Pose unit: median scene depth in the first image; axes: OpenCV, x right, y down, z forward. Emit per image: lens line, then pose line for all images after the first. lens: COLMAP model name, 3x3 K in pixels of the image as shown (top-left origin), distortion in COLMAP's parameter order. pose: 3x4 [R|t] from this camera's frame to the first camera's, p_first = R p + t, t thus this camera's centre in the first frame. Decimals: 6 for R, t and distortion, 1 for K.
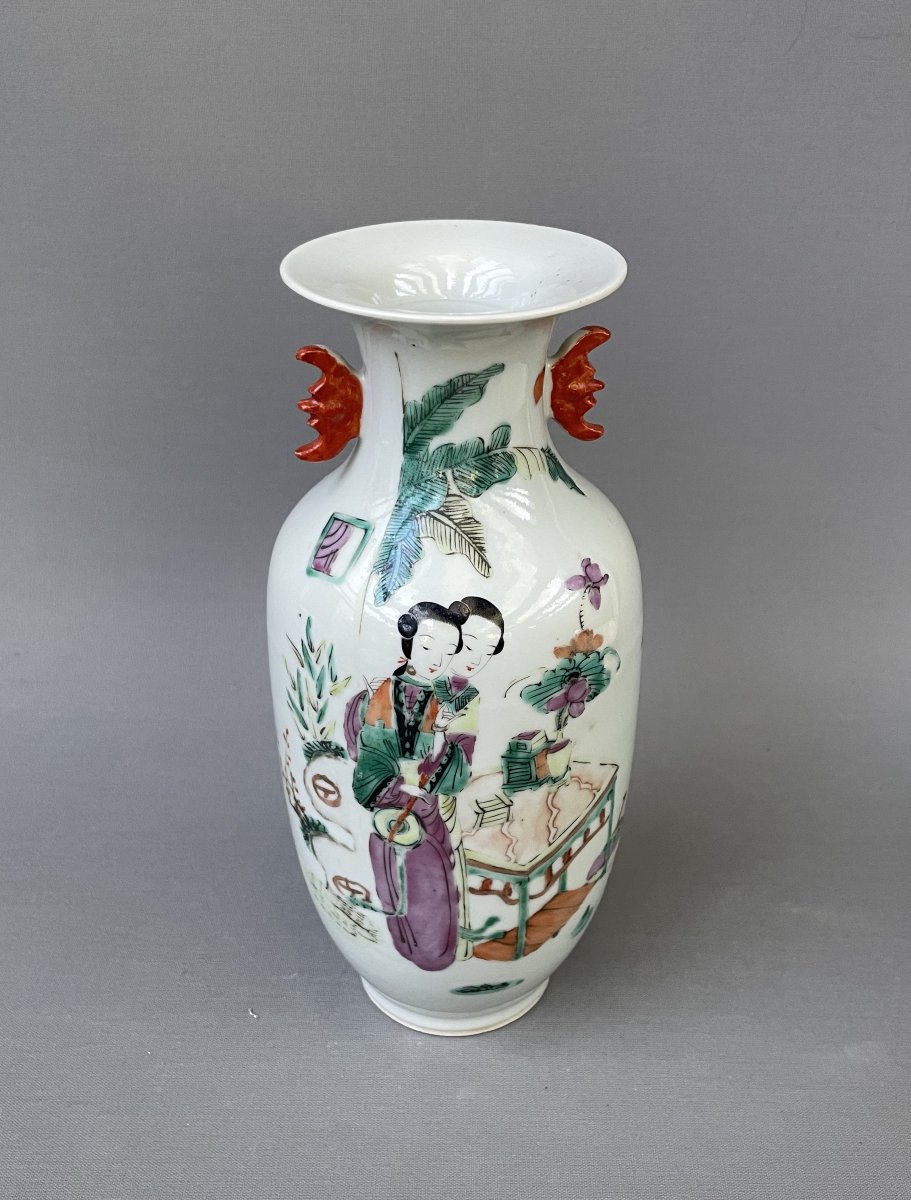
lens RADIAL K [[1101.3, 0, 455.5], [0, 1101.3, 600.0], [0, 0, 1]] dist [-0.007186, -0.236617]
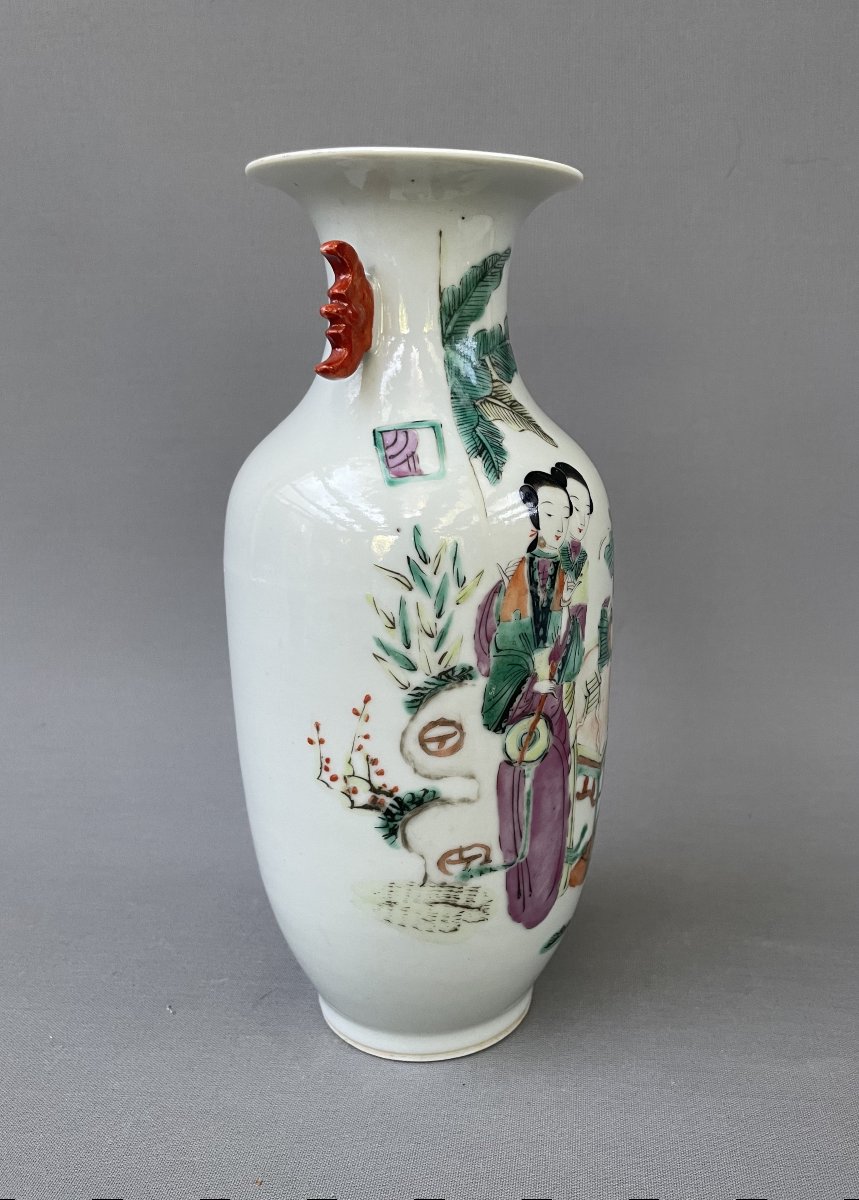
lens RADIAL K [[1003.1, 0, 429.9], [0, 1003.1, 665.5], [0, 0, 1]] dist [0.012220, 0.000706]
pose [[0.696958, -0.225332, 0.680790, -0.697909], [0.362232, 0.929954, -0.063032, 0.175464], [-0.618900, 0.290535, 0.729761, 0.422258]]
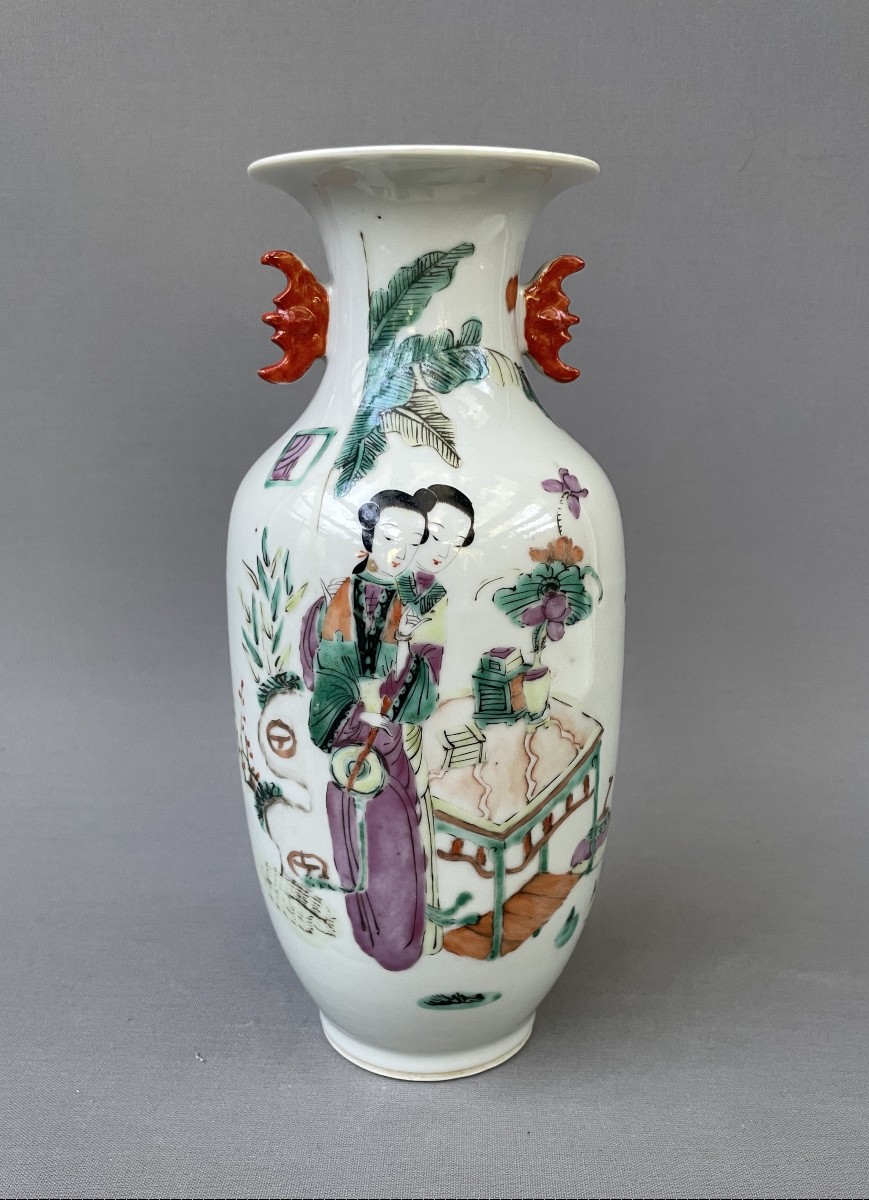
lens RADIAL K [[995.1, 0, 428.6], [0, 995.1, 704.5], [0, 0, 1]] dist [0.006090, -0.004635]
pose [[0.999747, 0.005224, -0.021900, 0.023561], [-0.008871, 0.985421, -0.169900, 0.299513], [0.020693, 0.170051, 0.985218, 0.198716]]
